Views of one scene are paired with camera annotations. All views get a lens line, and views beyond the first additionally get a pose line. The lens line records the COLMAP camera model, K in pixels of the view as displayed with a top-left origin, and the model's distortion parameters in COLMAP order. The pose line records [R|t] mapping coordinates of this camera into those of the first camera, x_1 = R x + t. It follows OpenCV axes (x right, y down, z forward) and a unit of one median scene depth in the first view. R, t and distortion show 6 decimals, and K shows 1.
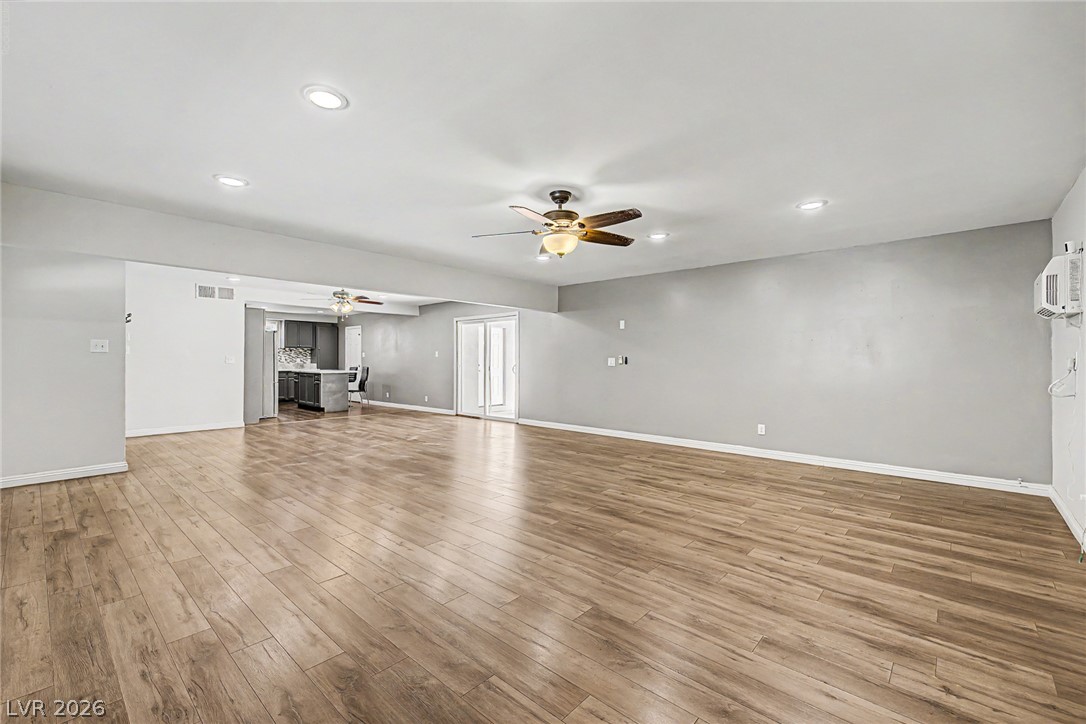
lens RADIAL K [[459.1, 0, 541.4], [0, 459.1, 356.2], [0, 0, 1]] dist [0.011382, -0.001255]
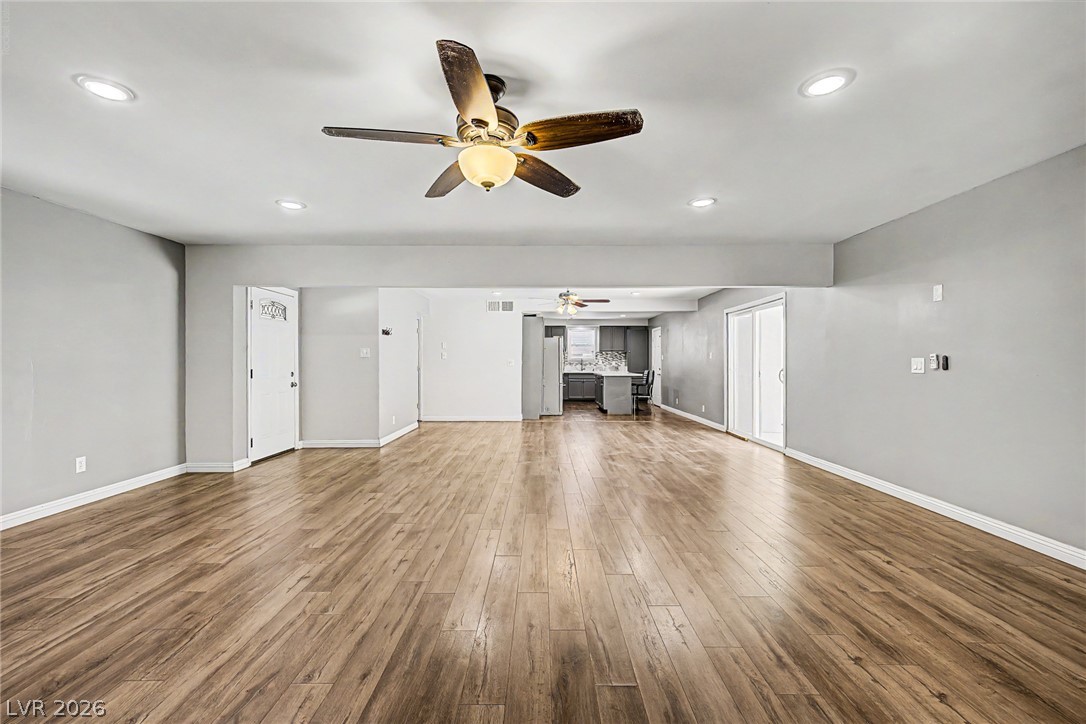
lens RADIAL K [[459.1, 0, 539.4], [0, 459.1, 363.5], [0, 0, 1]] dist [0.011382, -0.001255]
pose [[0.666669, -0.000583, -0.745354, 0.235237], [0.007877, 0.999949, 0.006263, 0.003024], [0.745312, -0.010046, 0.666640, 0.286574]]
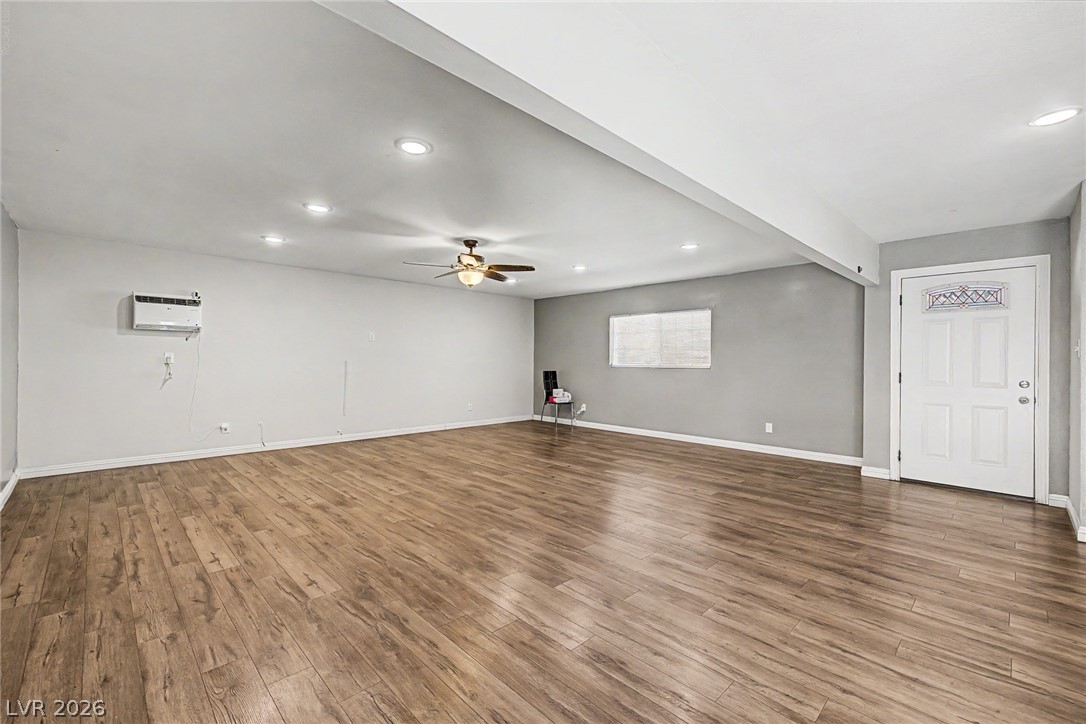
lens RADIAL K [[459.1, 0, 536.3], [0, 459.1, 360.6], [0, 0, 1]] dist [0.011382, -0.001255]
pose [[-0.997290, -0.011510, 0.072663, -0.114260], [-0.011988, 0.999909, -0.006134, 0.005612], [-0.072586, -0.006989, -0.997338, 1.044072]]
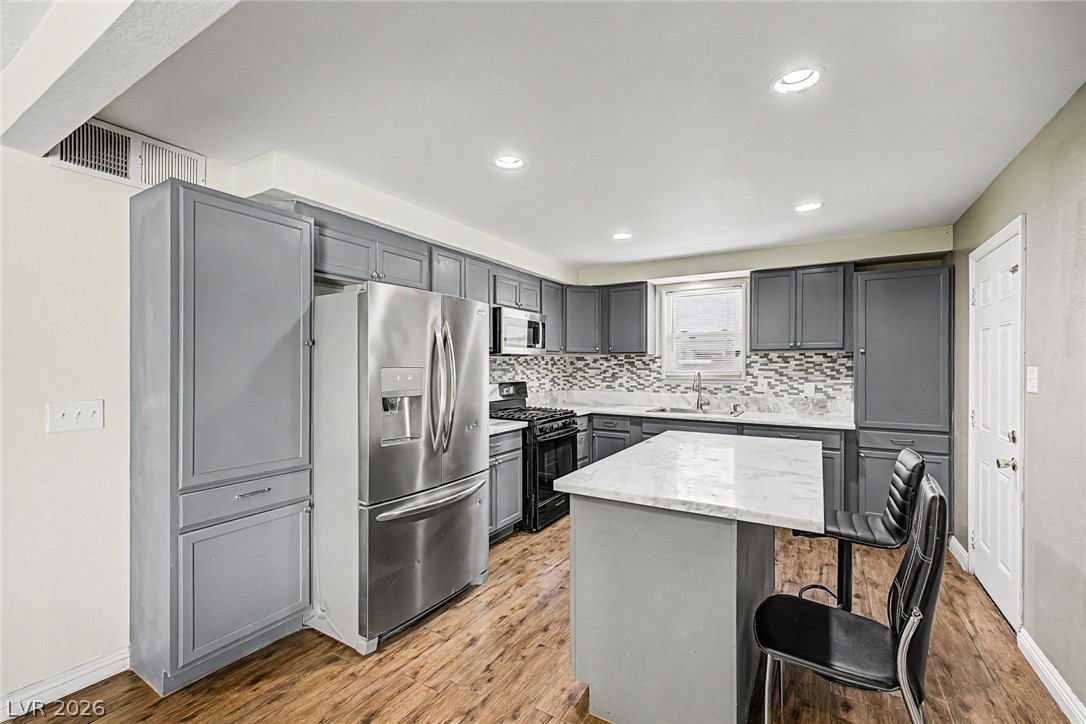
lens RADIAL K [[459.1, 0, 532.1], [0, 459.1, 364.4], [0, 0, 1]] dist [0.011382, -0.001255]
pose [[0.165607, -0.004284, -0.986182, -0.388907], [0.008468, 0.999960, -0.002922, -0.015005], [0.986155, -0.007867, 0.165637, 1.241342]]
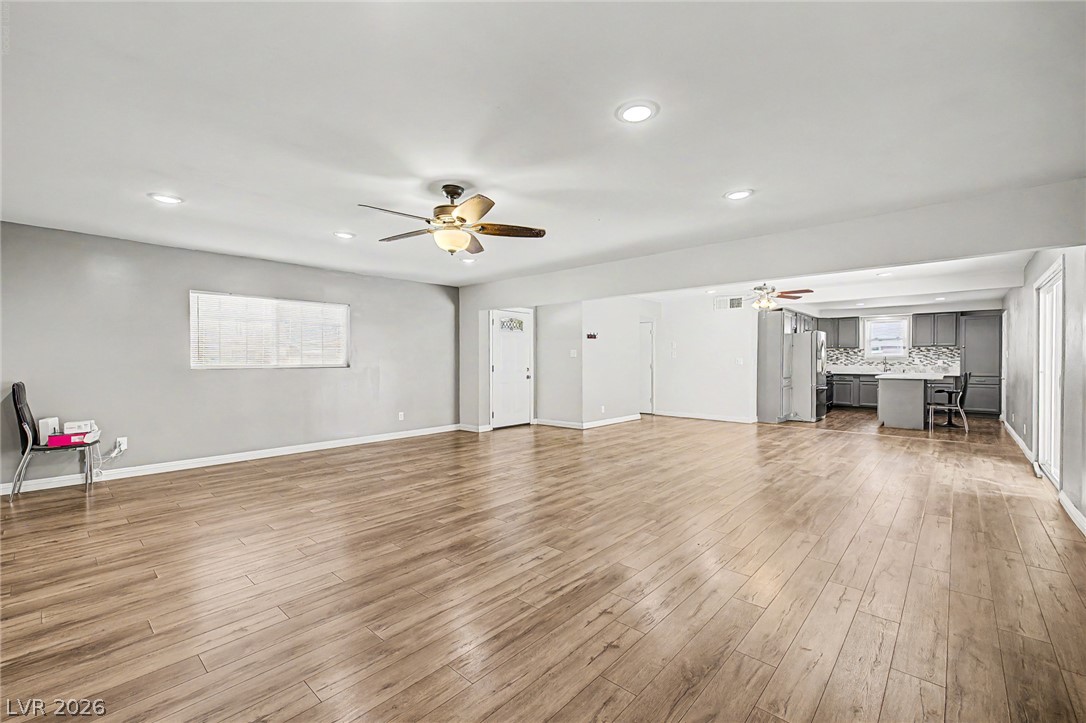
lens RADIAL K [[459.1, 0, 539.1], [0, 459.1, 363.0], [0, 0, 1]] dist [0.011382, -0.001255]
pose [[-0.003811, 0.003045, -0.999988, 0.444205], [0.007375, 0.999968, 0.003017, 0.004599], [0.999966, -0.007364, -0.003833, 0.522766]]
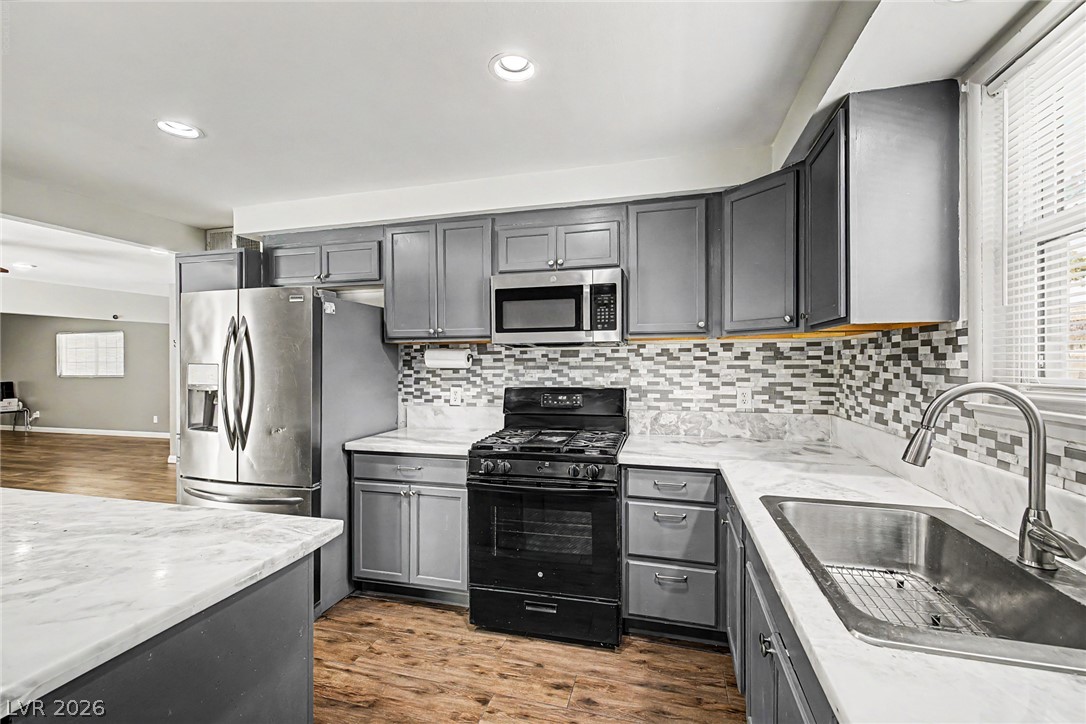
lens RADIAL K [[459.1, 0, 540.1], [0, 459.1, 364.5], [0, 0, 1]] dist [0.011382, -0.001255]
pose [[-0.896455, 0.001476, -0.443133, -0.765656], [0.003021, 0.999992, -0.002781, -0.011734], [0.443125, -0.003832, -0.896452, 1.611408]]
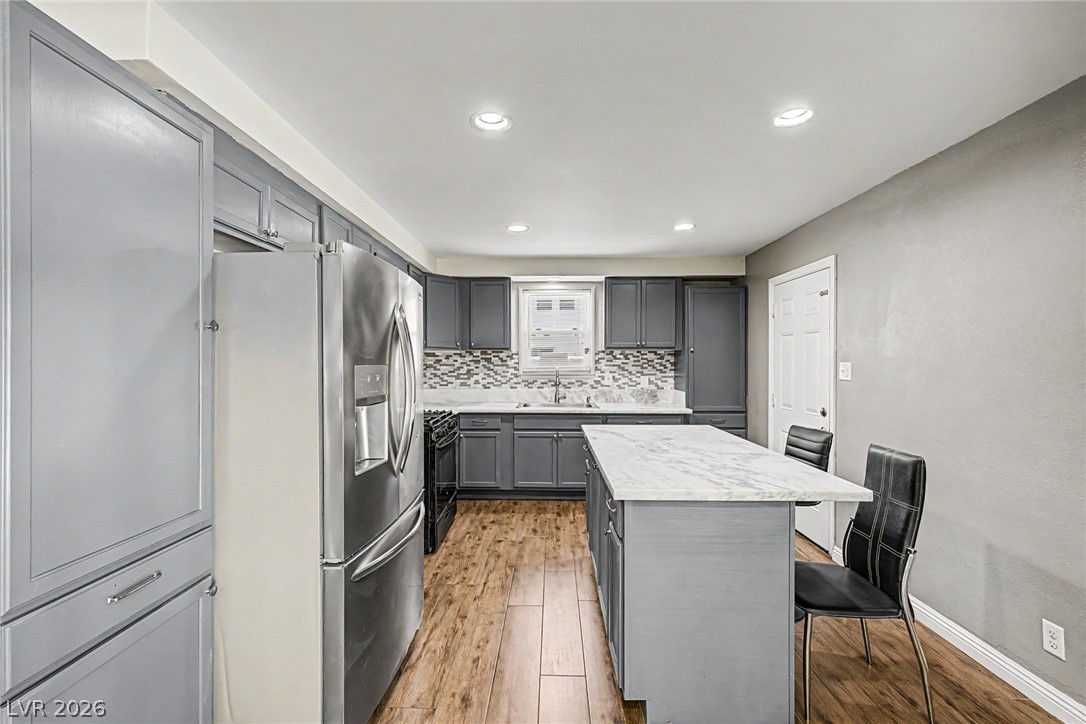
lens RADIAL K [[459.1, 0, 535.9], [0, 459.1, 362.6], [0, 0, 1]] dist [0.011382, -0.001255]
pose [[0.641469, -0.000650, -0.767148, -0.478061], [0.009090, 0.999936, 0.006753, -0.016645], [0.767095, -0.011305, 0.641434, 1.127814]]
